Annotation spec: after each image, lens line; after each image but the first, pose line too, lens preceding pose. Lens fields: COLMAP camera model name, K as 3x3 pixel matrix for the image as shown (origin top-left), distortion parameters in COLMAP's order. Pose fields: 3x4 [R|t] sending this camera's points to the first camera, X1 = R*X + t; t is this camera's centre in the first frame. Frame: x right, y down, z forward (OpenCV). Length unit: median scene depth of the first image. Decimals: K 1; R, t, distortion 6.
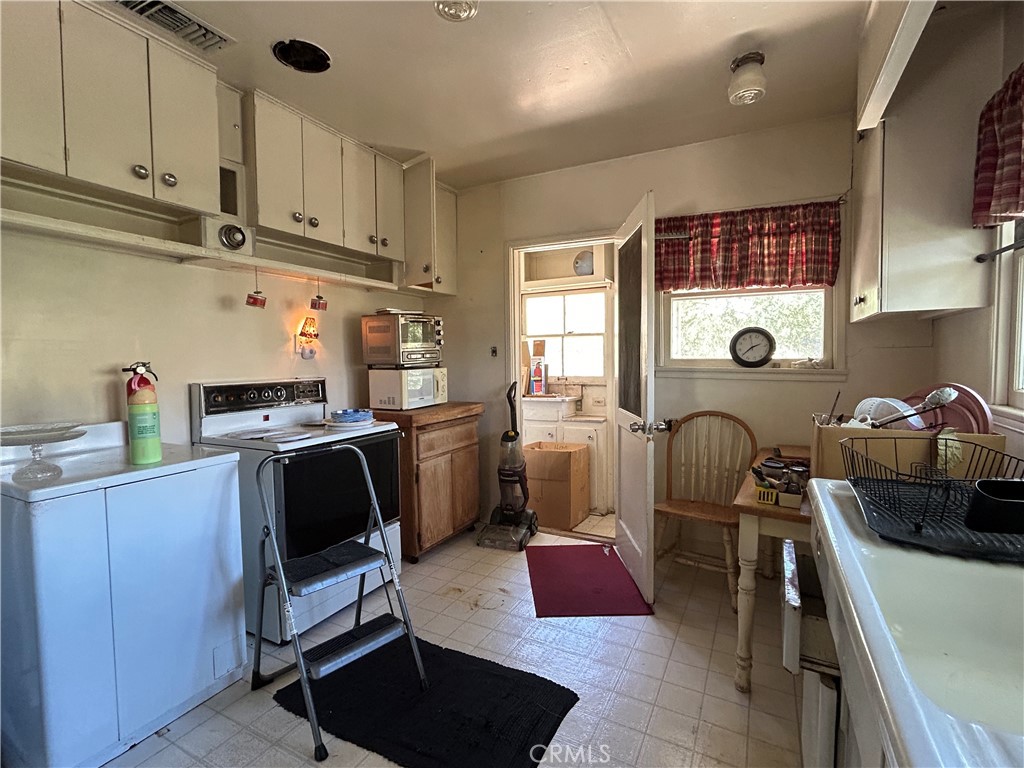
lens RADIAL K [[486.3, 0, 504.8], [0, 486.3, 380.6], [0, 0, 1]] dist [-0.000772, 0.000310]
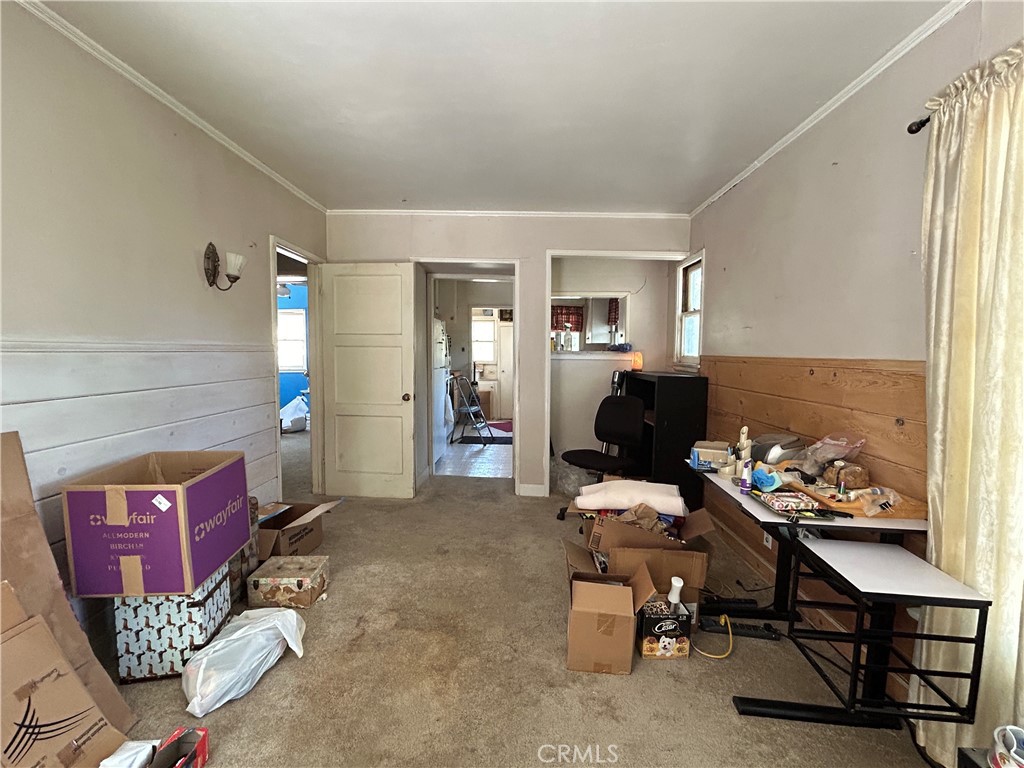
lens RADIAL K [[486.3, 0, 512.2], [0, 486.3, 386.4], [0, 0, 1]] dist [-0.000772, 0.000310]
pose [[0.895849, -0.015495, 0.444088, -1.149967], [0.000877, 0.999452, 0.033103, 0.058045], [-0.444358, -0.029266, 0.895371, -1.661800]]
